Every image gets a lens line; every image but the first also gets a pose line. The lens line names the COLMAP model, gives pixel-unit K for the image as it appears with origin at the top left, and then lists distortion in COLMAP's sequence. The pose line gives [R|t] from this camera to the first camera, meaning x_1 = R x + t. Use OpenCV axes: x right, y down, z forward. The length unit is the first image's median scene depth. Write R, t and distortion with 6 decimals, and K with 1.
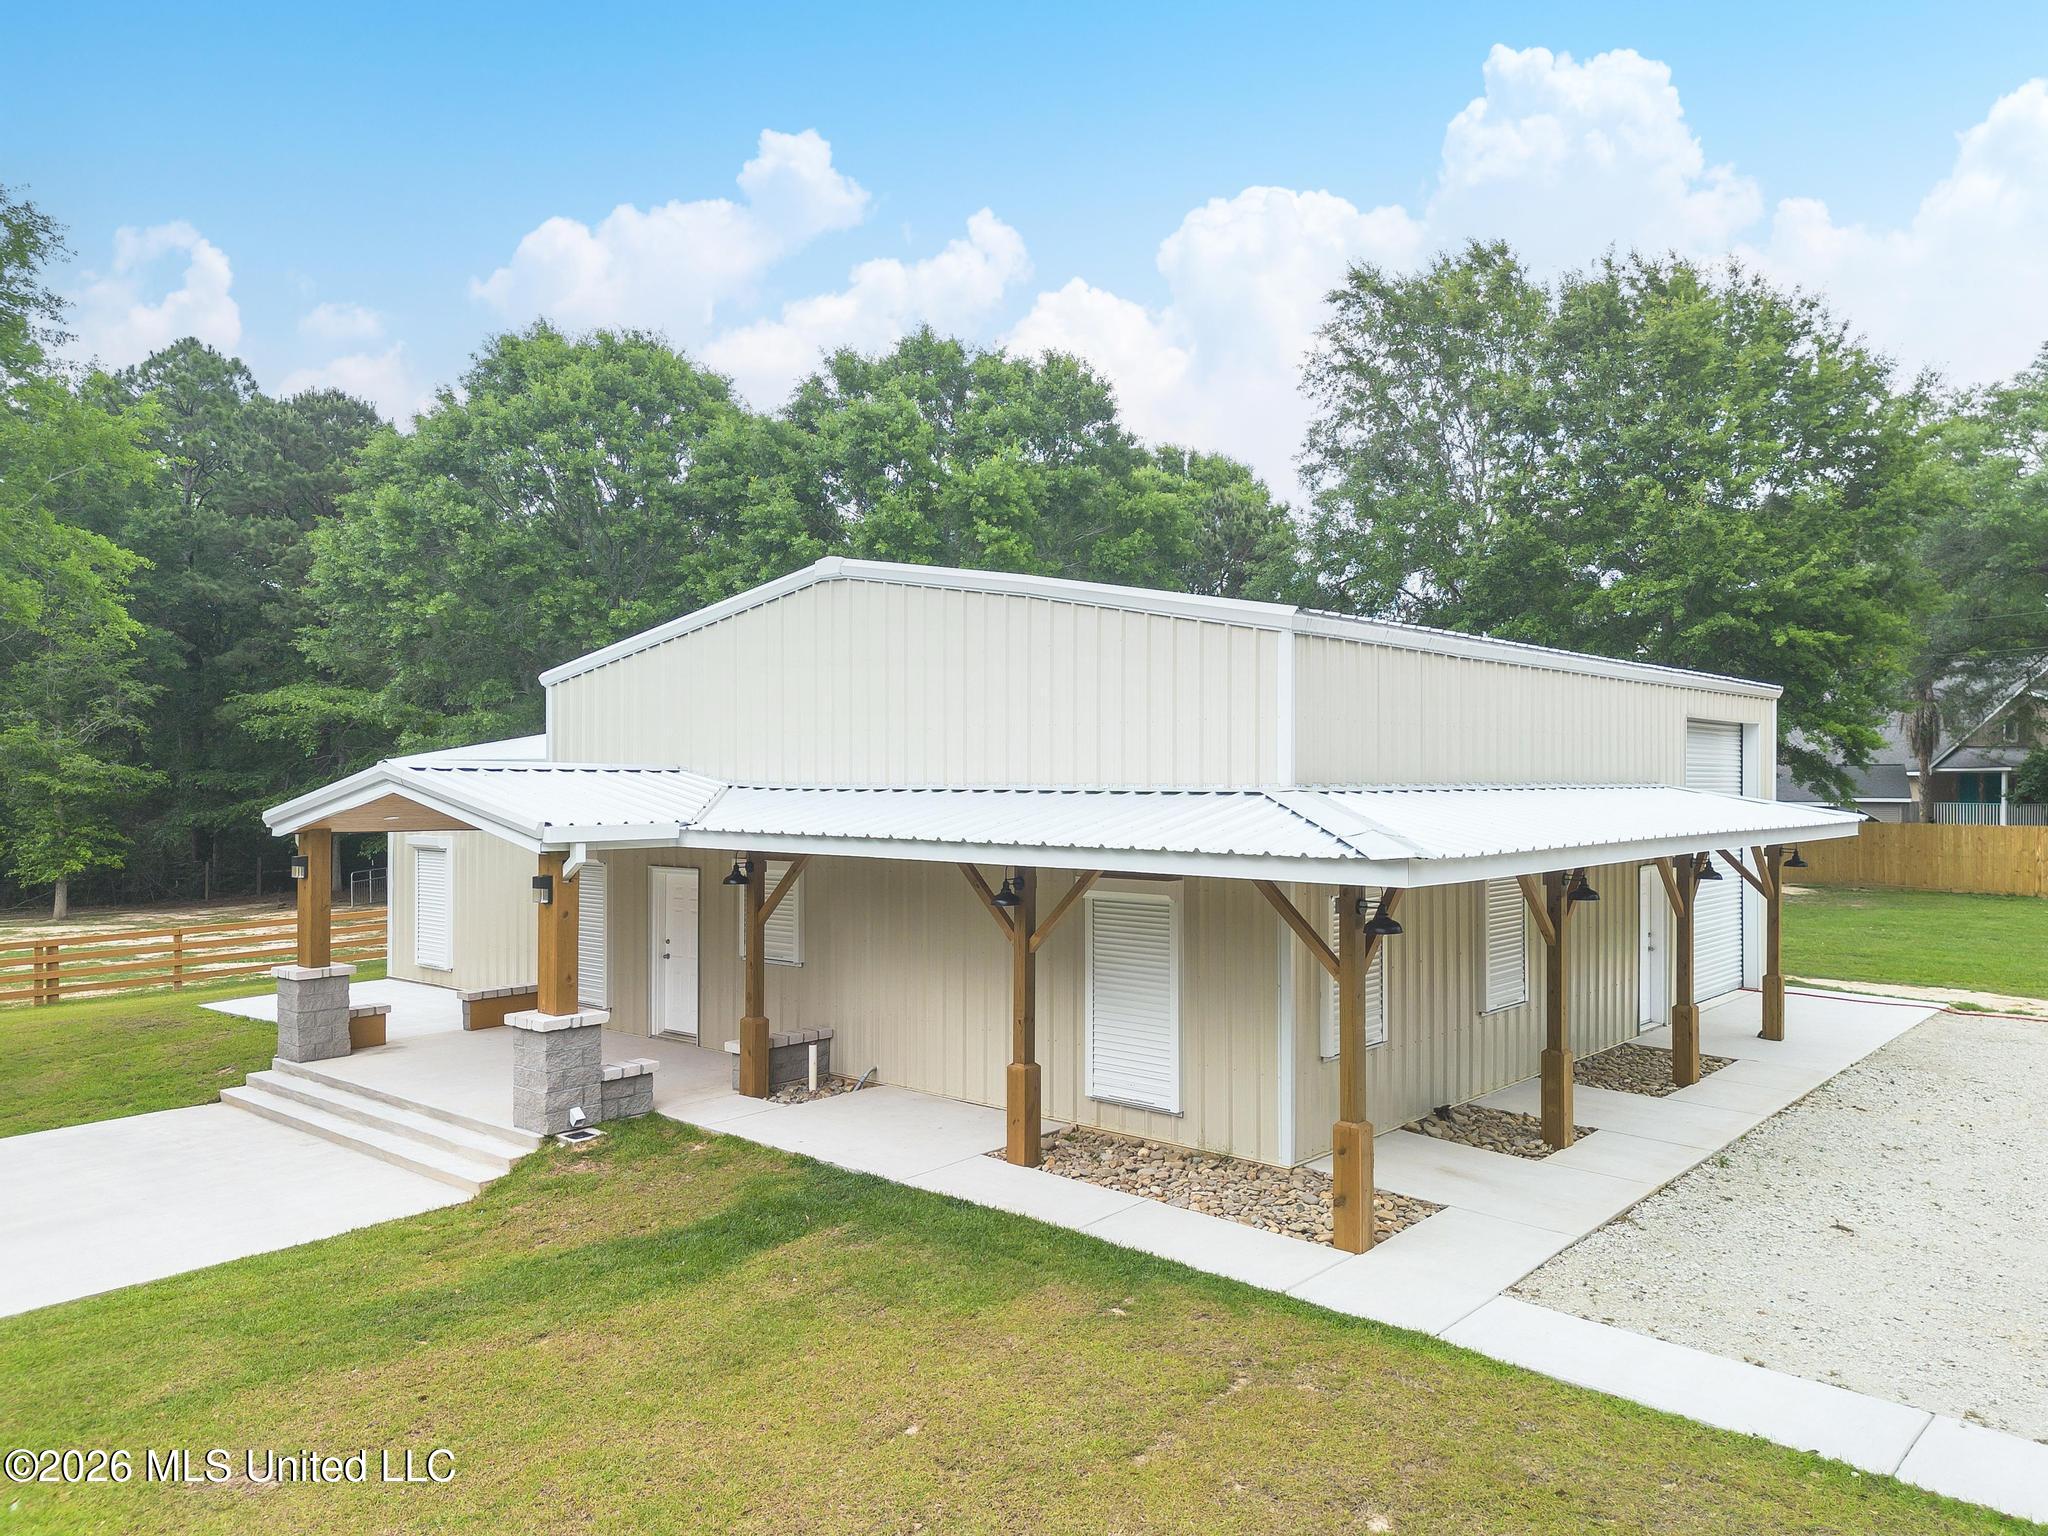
lens RADIAL K [[1487.2, 0, 1034.4], [0, 1487.2, 778.3], [0, 0, 1]] dist [0.098712, -0.126530]
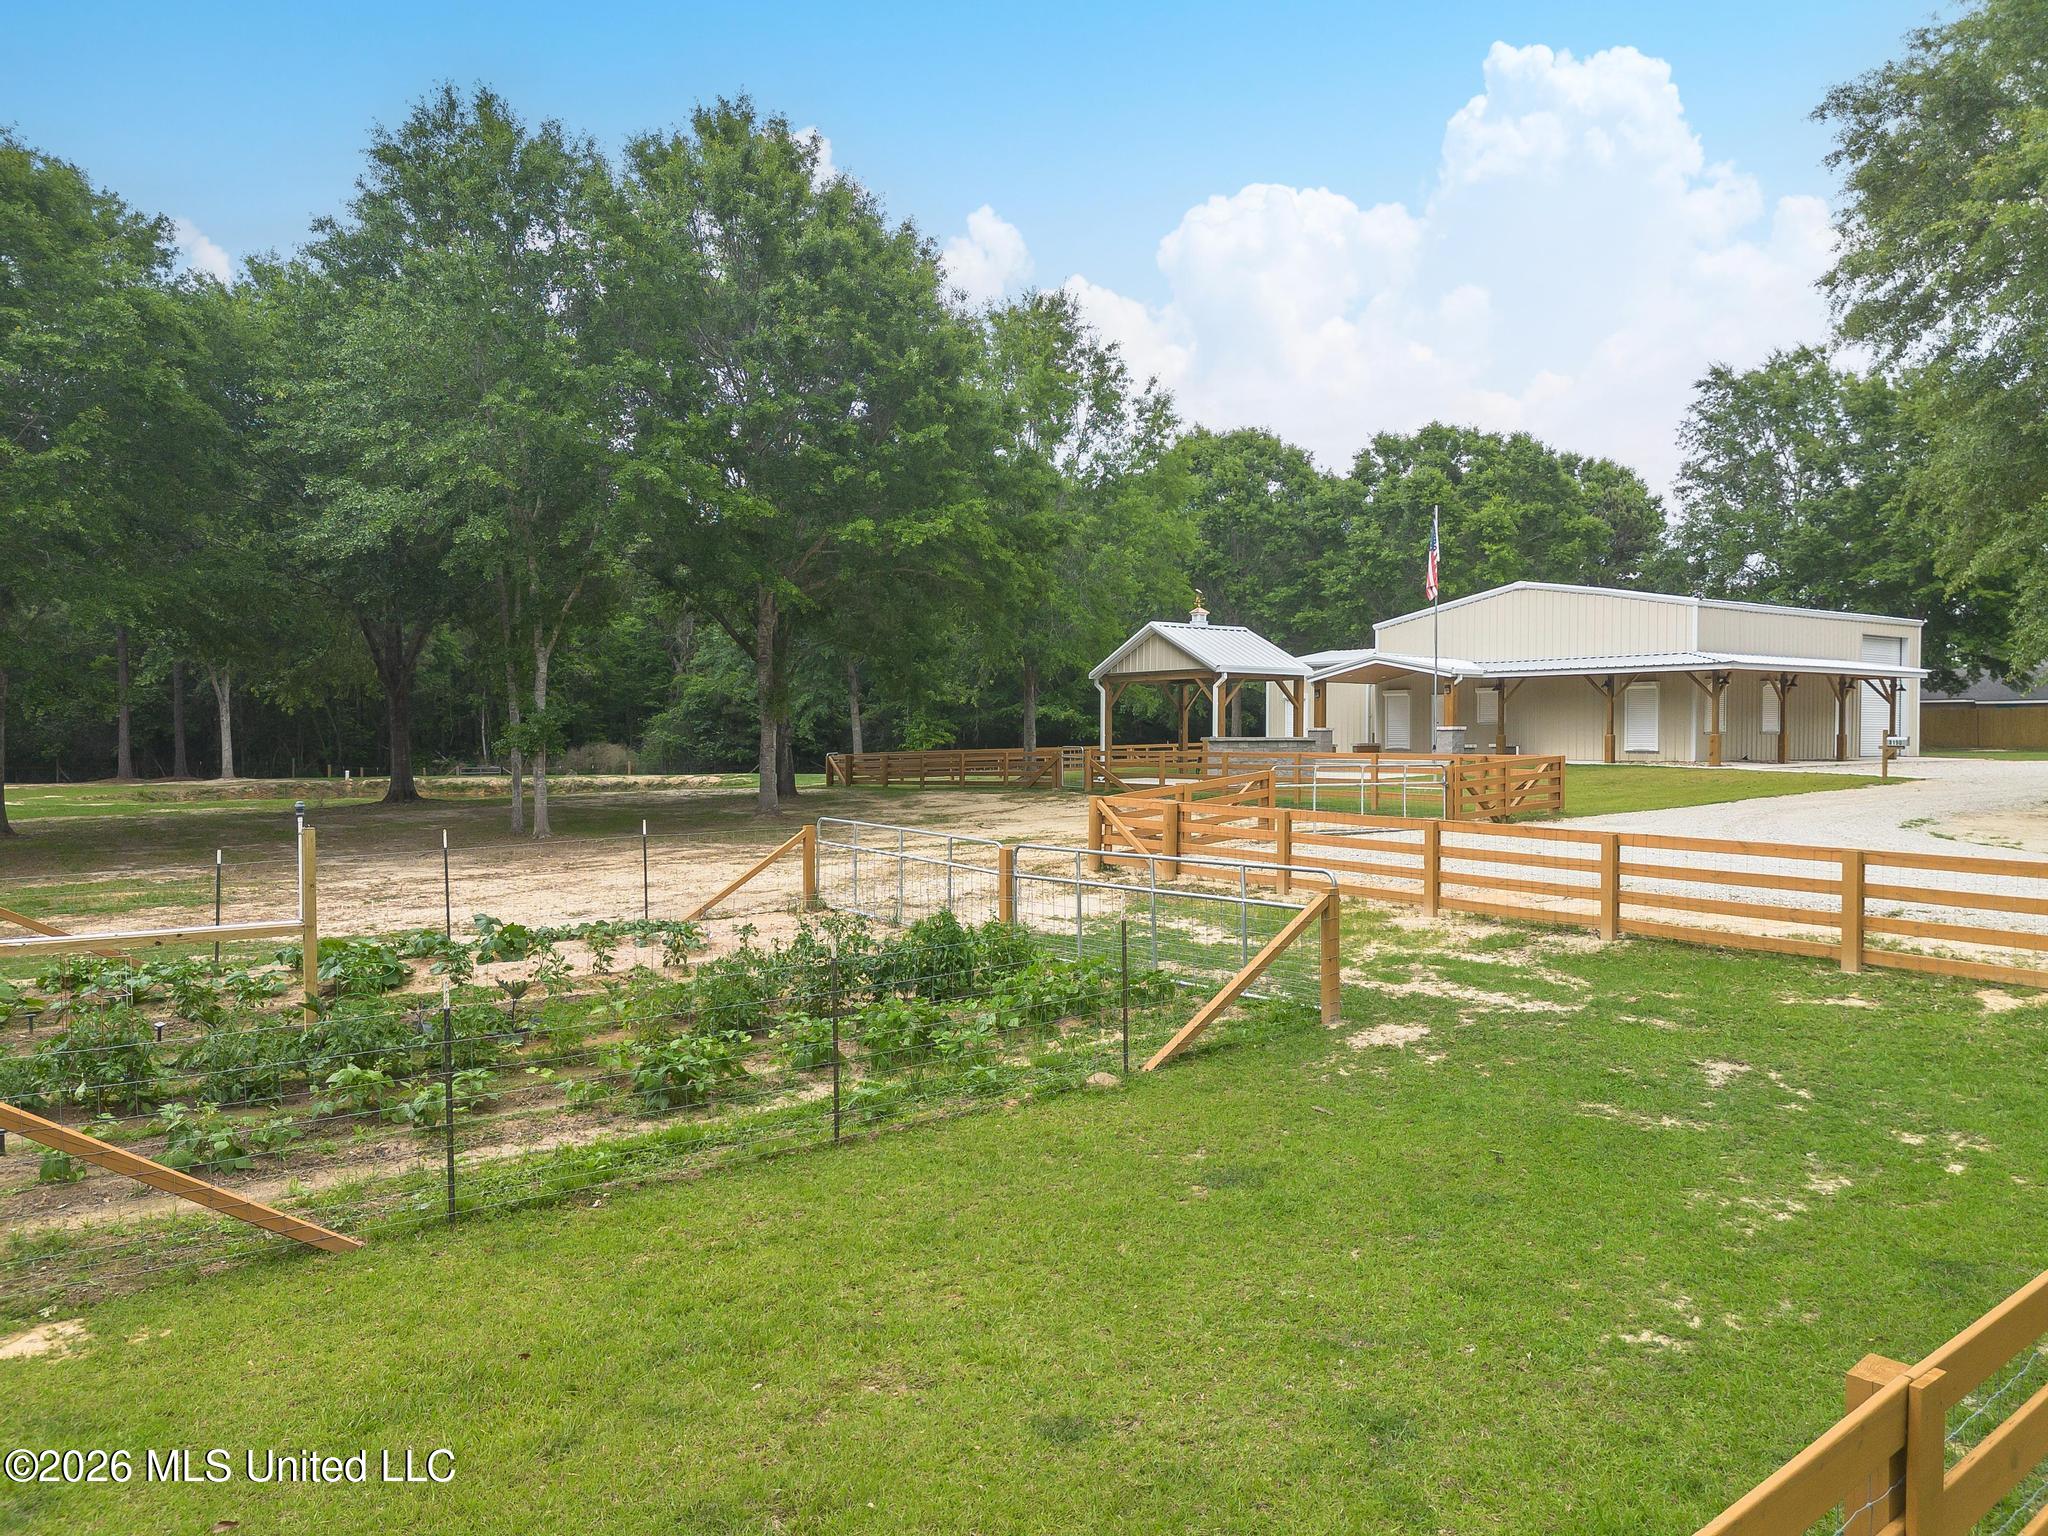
lens RADIAL K [[1487.2, 0, 1034.4], [0, 1487.2, 778.3], [0, 0, 1]] dist [0.098712, -0.126530]
pose [[0.978939, 0.003872, -0.204114, -0.167444], [0.001634, 0.999640, 0.026799, 0.055905], [0.204144, -0.026568, 0.978580, -0.745559]]
